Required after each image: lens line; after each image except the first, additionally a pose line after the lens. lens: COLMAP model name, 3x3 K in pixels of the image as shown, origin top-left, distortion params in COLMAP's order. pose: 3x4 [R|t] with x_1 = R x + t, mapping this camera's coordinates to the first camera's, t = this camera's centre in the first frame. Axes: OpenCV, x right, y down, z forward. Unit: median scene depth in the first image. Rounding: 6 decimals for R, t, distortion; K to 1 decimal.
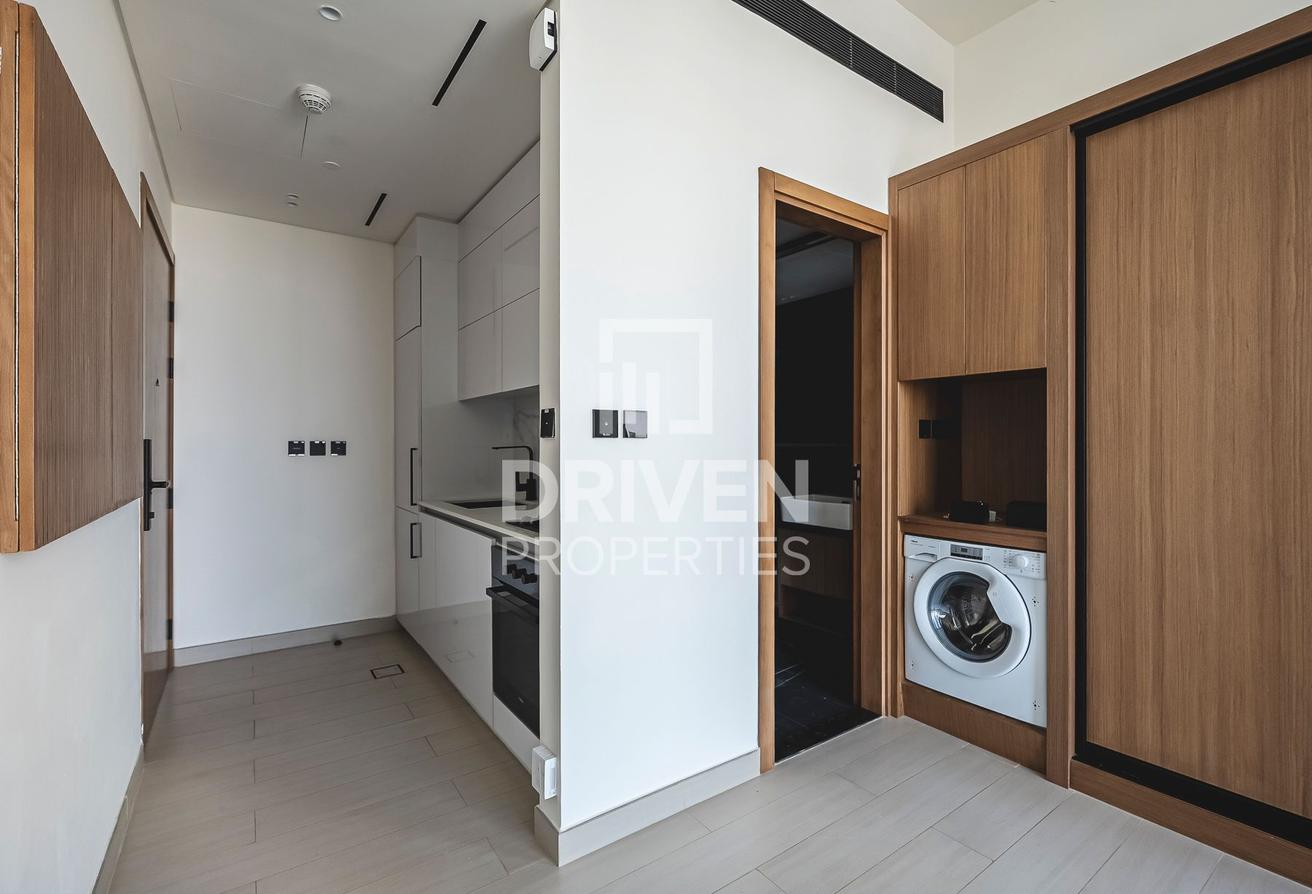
lens RADIAL K [[587.8, 0, 654.6], [0, 587.8, 443.8], [0, 0, 1]] dist [0.002425, -0.003558]
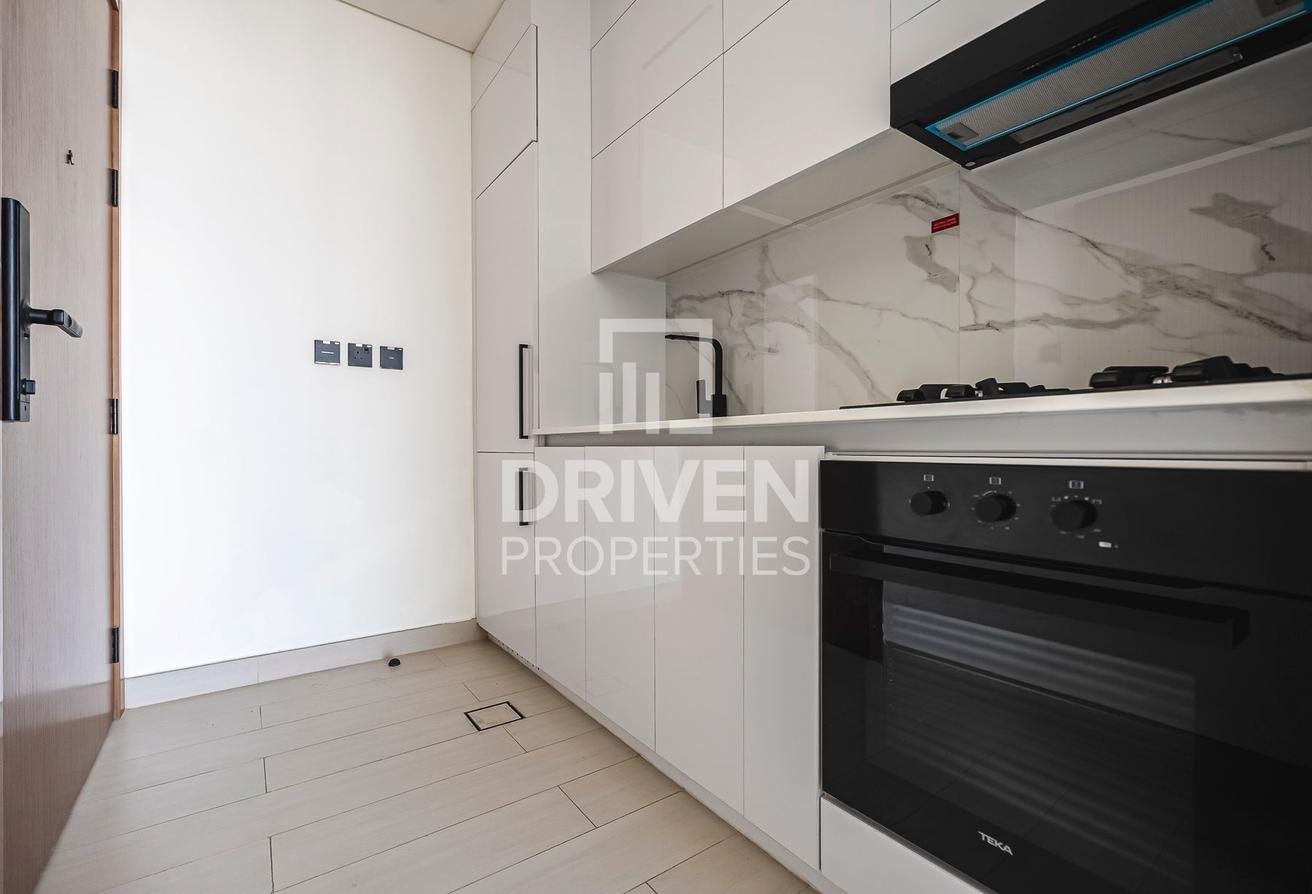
lens RADIAL K [[587.8, 0, 661.8], [0, 587.8, 447.1], [0, 0, 1]] dist [0.002425, -0.003558]
pose [[0.999902, -0.001007, 0.013943, -0.265938], [0.000941, 0.999988, 0.004704, 0.107053], [-0.013948, -0.004691, 0.999892, 0.374728]]
